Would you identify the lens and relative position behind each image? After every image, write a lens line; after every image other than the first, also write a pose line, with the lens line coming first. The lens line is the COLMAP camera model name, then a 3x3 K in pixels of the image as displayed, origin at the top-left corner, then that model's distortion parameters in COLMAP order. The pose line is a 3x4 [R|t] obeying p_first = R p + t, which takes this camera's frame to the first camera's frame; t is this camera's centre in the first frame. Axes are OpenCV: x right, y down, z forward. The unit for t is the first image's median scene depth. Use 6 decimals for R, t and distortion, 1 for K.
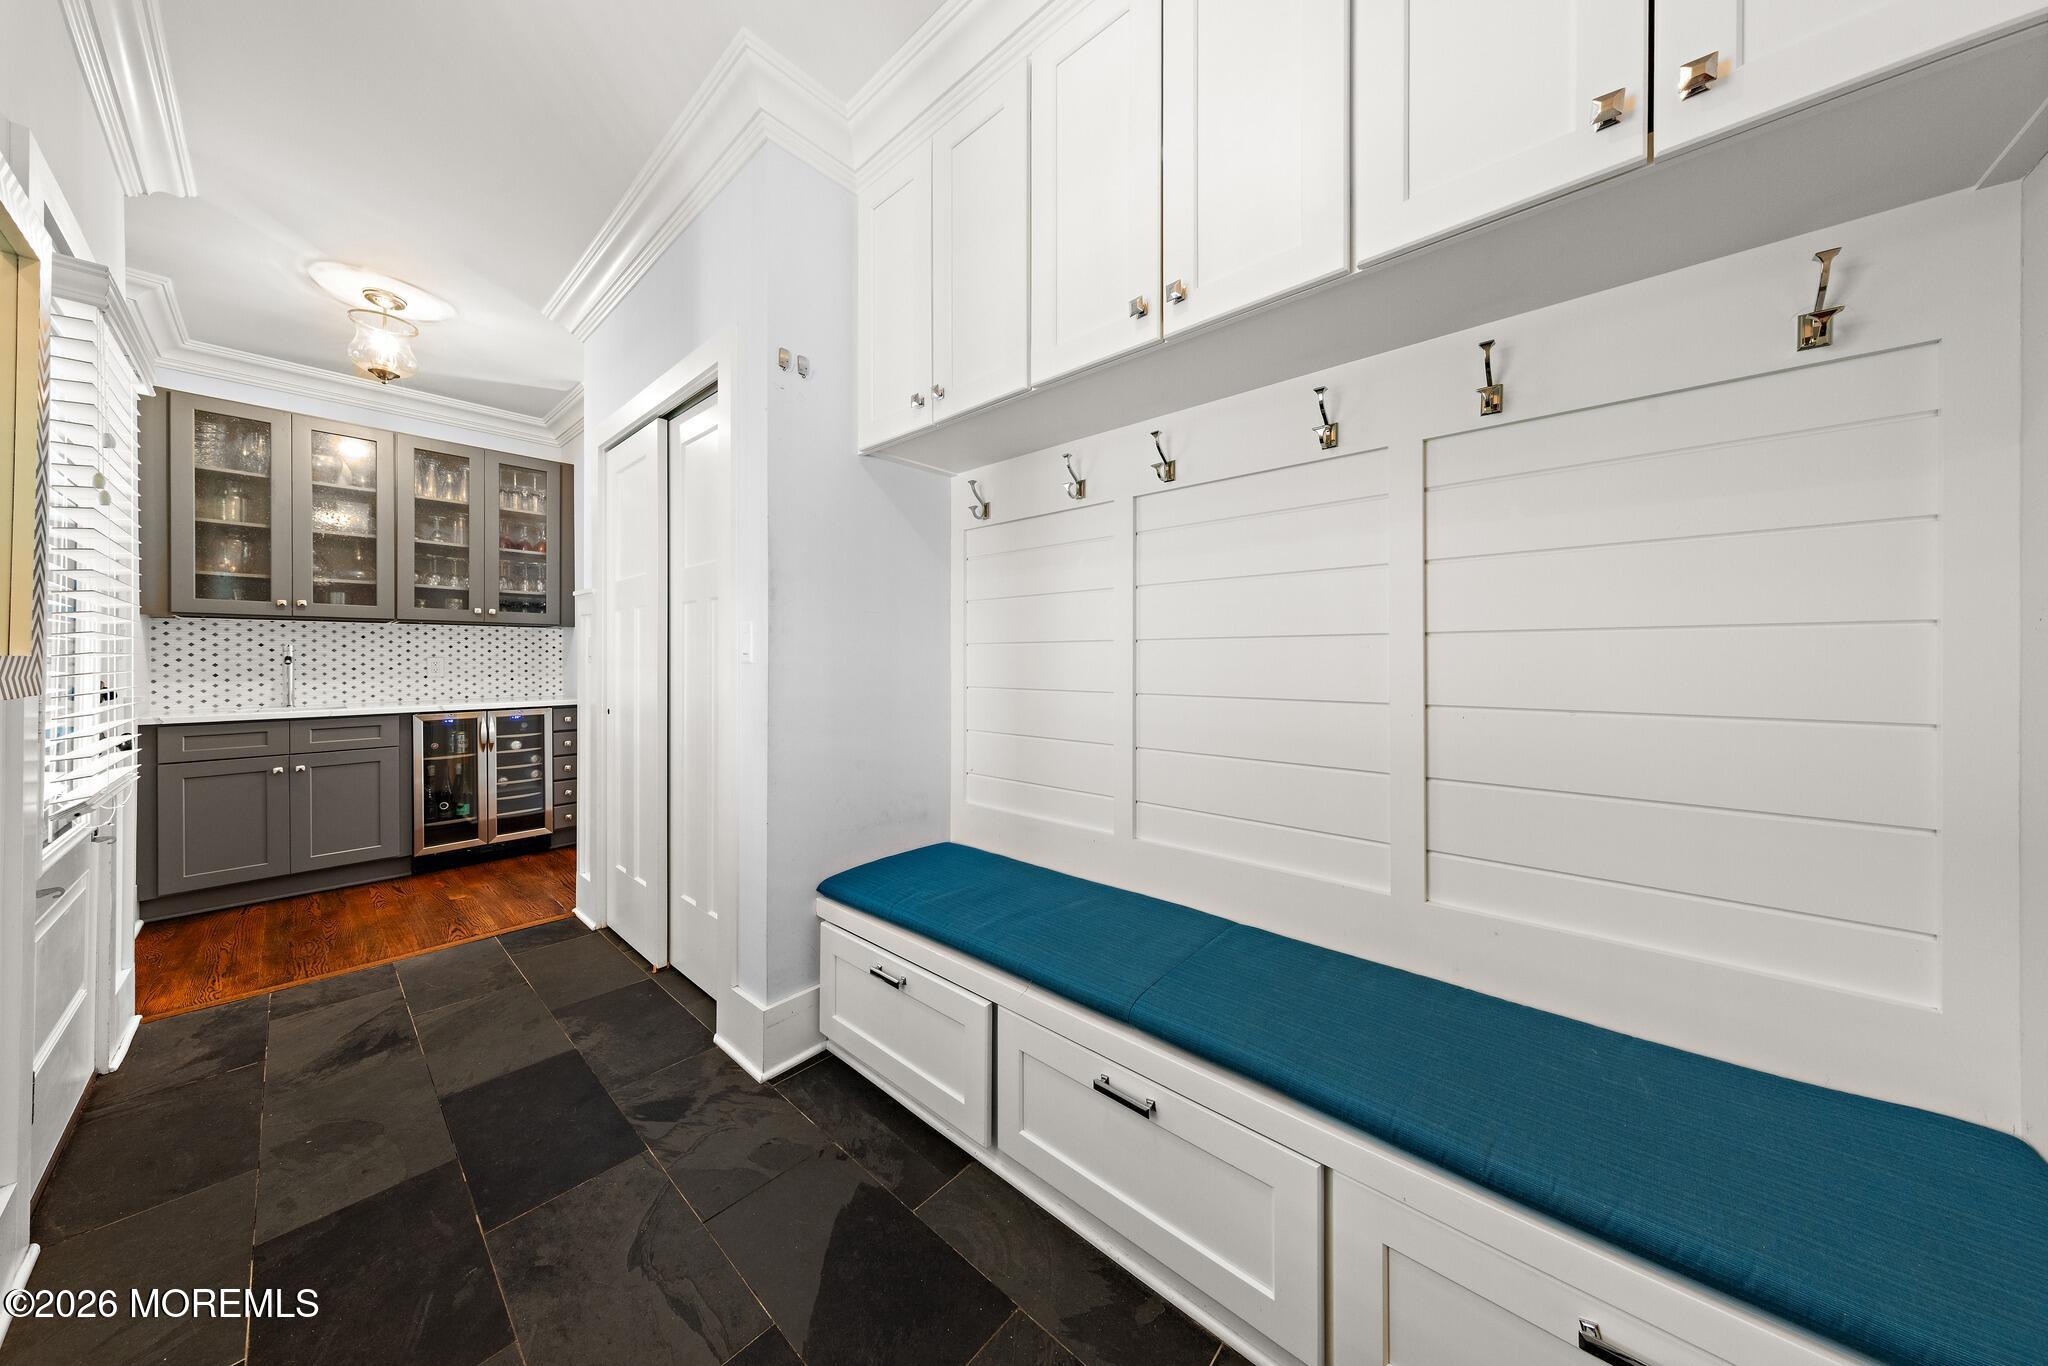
lens RADIAL K [[646.2, 0, 1021.9], [0, 646.2, 657.5], [0, 0, 1]] dist [0.000653, 0.000019]
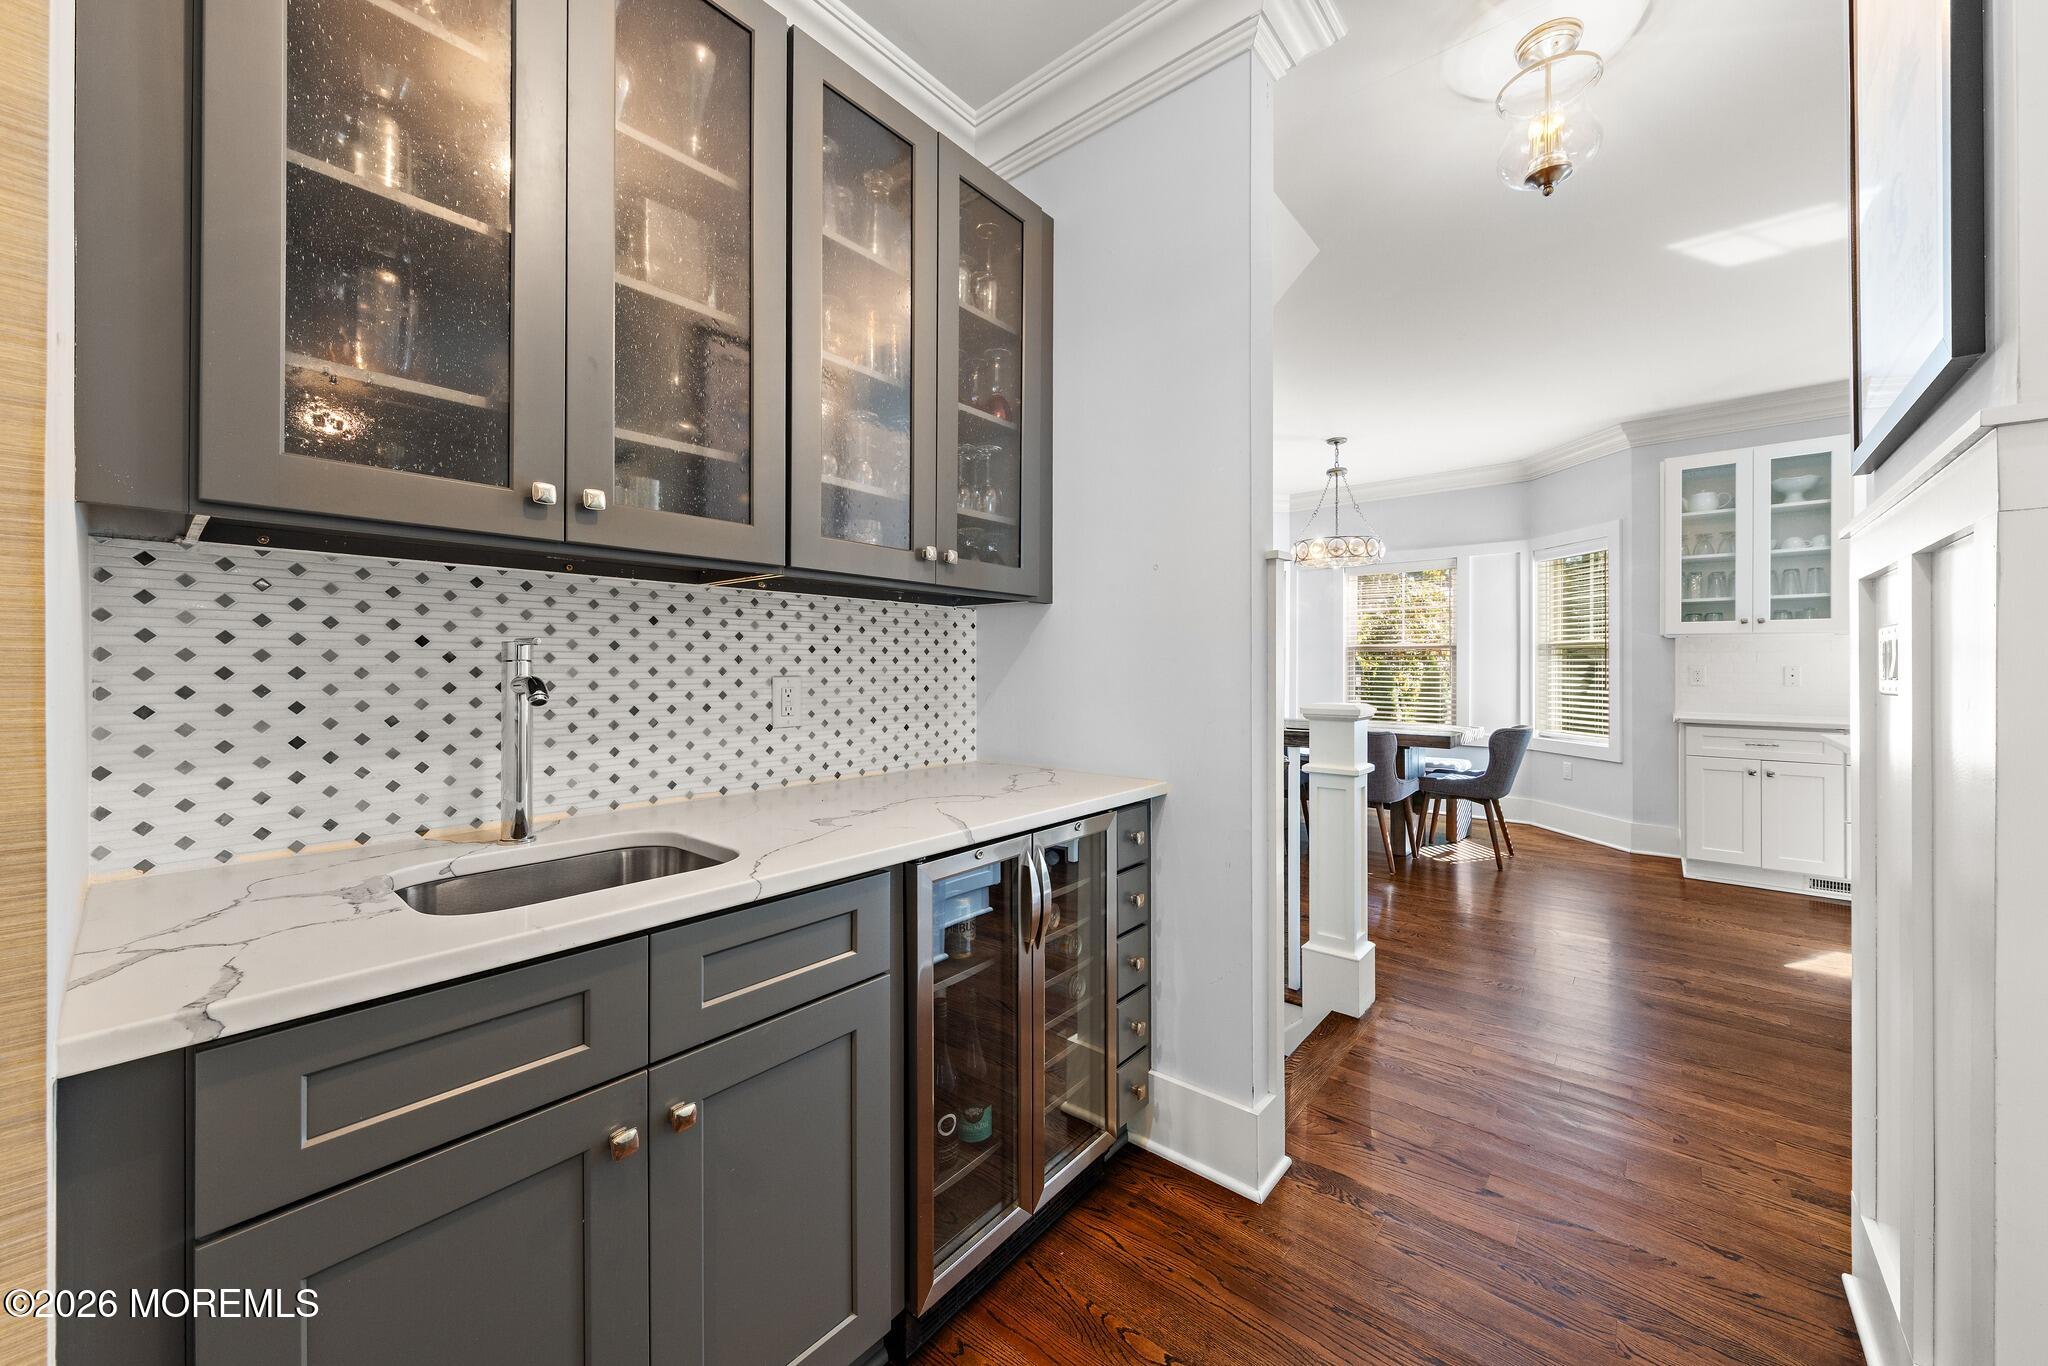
lens RADIAL K [[756.5, 0, 1021.6], [0, 756.5, 663.5], [0, 0, 1]] dist [0.003078, 0.000364]
pose [[0.999811, 0.007362, 0.017968, -0.921318], [-0.007389, 0.999972, 0.001419, -0.011441], [-0.017957, -0.001551, 0.999838, 0.646388]]
